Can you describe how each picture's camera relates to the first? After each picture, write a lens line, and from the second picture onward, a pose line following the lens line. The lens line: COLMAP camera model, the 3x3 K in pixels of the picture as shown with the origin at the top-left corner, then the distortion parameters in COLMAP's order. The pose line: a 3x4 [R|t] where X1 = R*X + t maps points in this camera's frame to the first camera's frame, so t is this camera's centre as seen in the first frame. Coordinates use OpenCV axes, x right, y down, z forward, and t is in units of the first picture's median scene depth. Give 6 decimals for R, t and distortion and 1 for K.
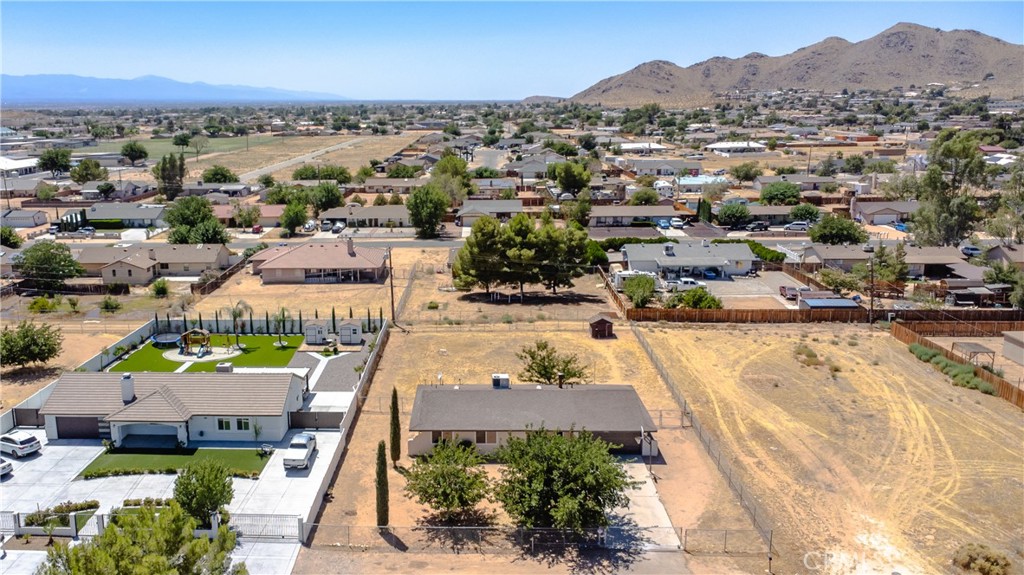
lens RADIAL K [[886.6, 0, 419.3], [0, 886.6, 291.7], [0, 0, 1]] dist [0.006877, 0.002420]
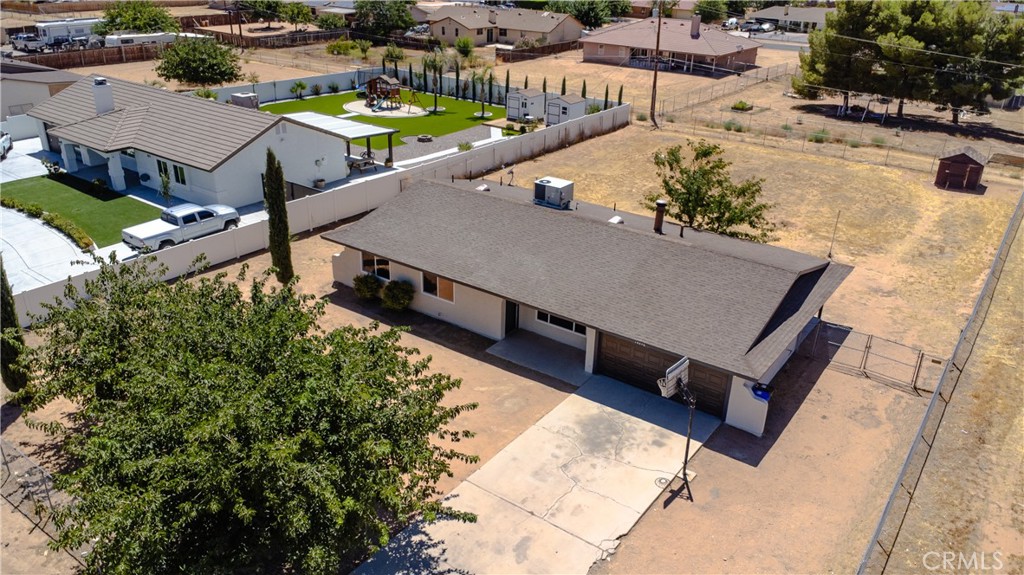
lens RADIAL K [[757.5, 0, 520.6], [0, 757.5, 291.0], [0, 0, 1]] dist [0.022635, -0.022273]
pose [[0.845641, 0.259383, -0.466489, 0.219671], [-0.153923, 0.955360, 0.252182, 0.035447], [0.511077, -0.141451, 0.847816, 0.454519]]
